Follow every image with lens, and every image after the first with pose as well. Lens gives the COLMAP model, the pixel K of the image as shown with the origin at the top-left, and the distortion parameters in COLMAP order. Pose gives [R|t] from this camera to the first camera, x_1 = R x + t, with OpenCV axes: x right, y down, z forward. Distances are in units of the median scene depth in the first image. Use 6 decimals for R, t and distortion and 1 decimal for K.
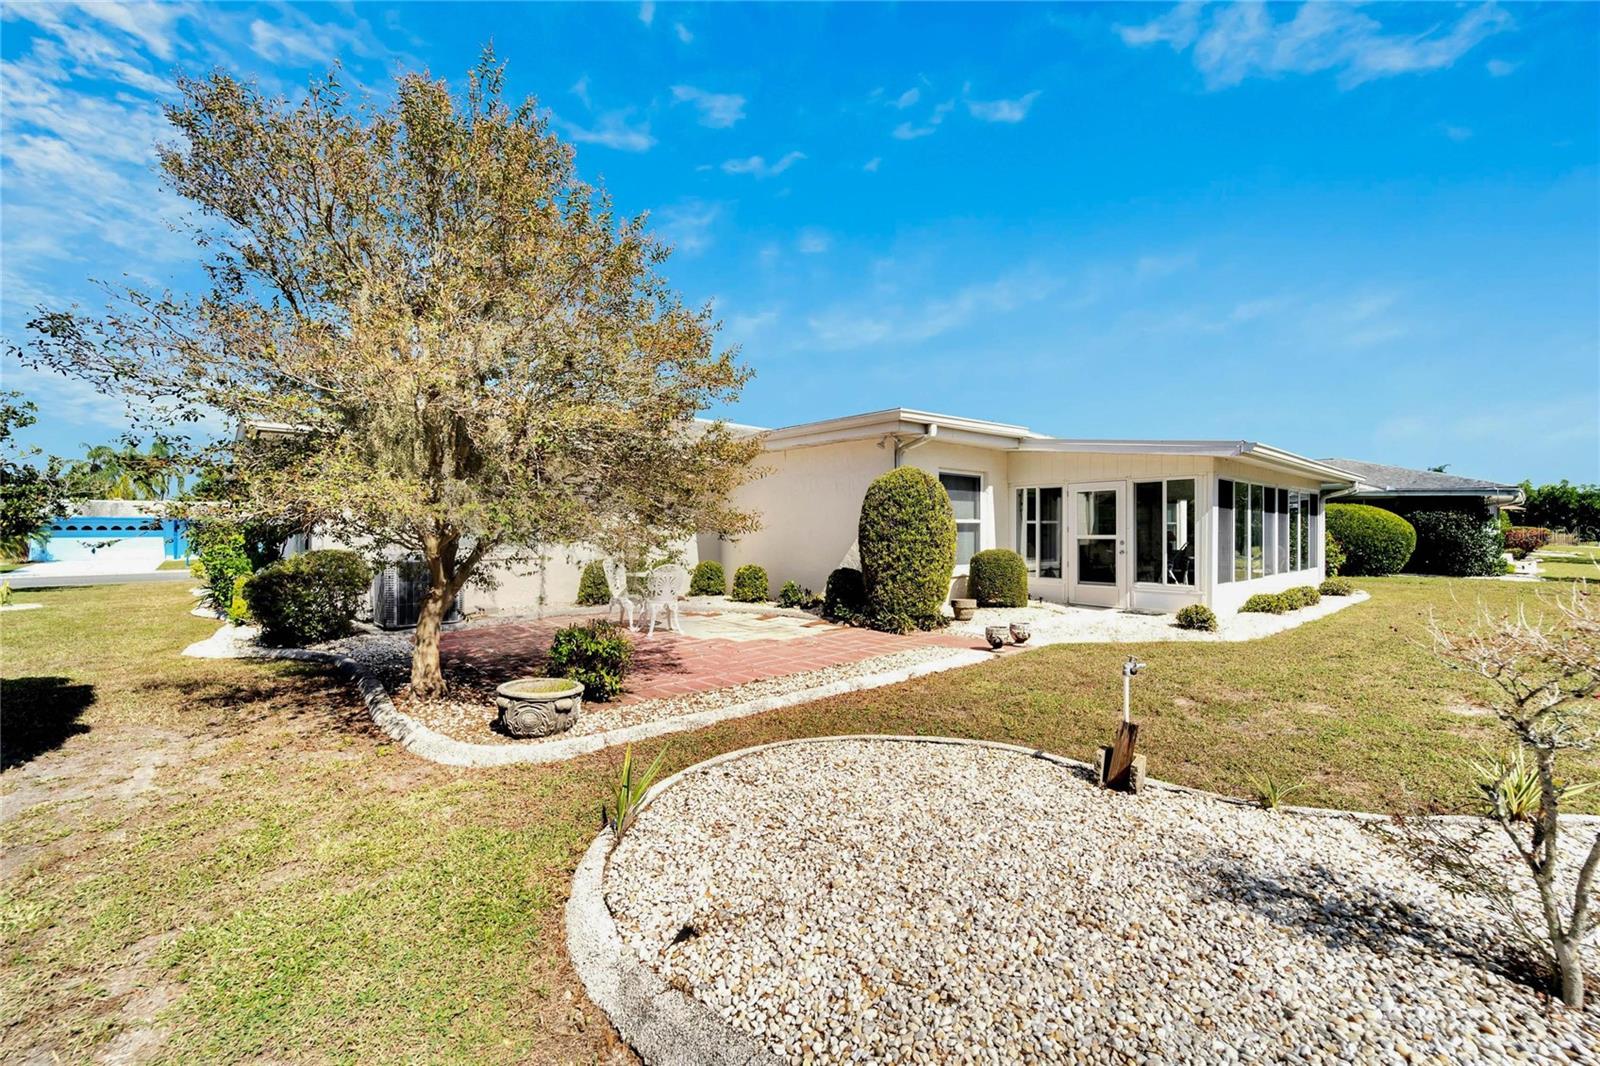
lens RADIAL K [[657.1, 0, 800.2], [0, 657.1, 525.7], [0, 0, 1]] dist [-0.000468, -0.000090]
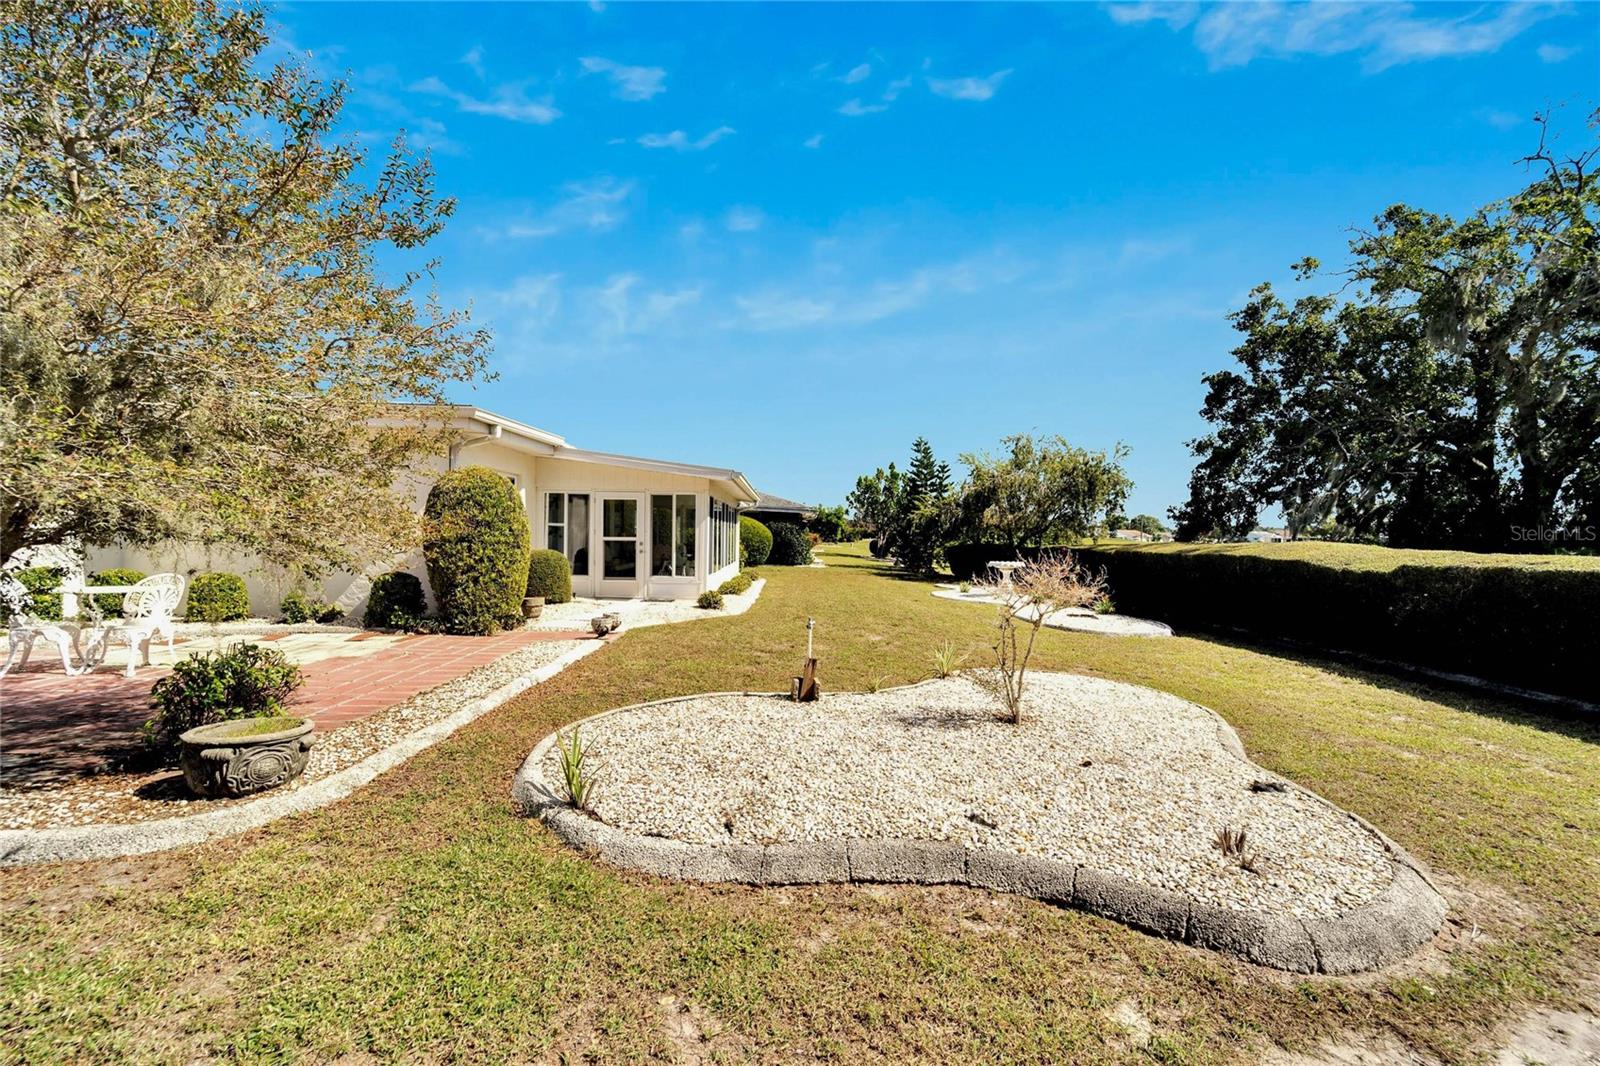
lens RADIAL K [[657.1, 0, 800.2], [0, 657.1, 525.7], [0, 0, 1]] dist [-0.000468, -0.000090]
pose [[0.650247, 0.021879, 0.759408, -0.250060], [-0.023182, 0.999691, -0.008952, -0.003320], [-0.759369, -0.011784, 0.650554, -0.006344]]
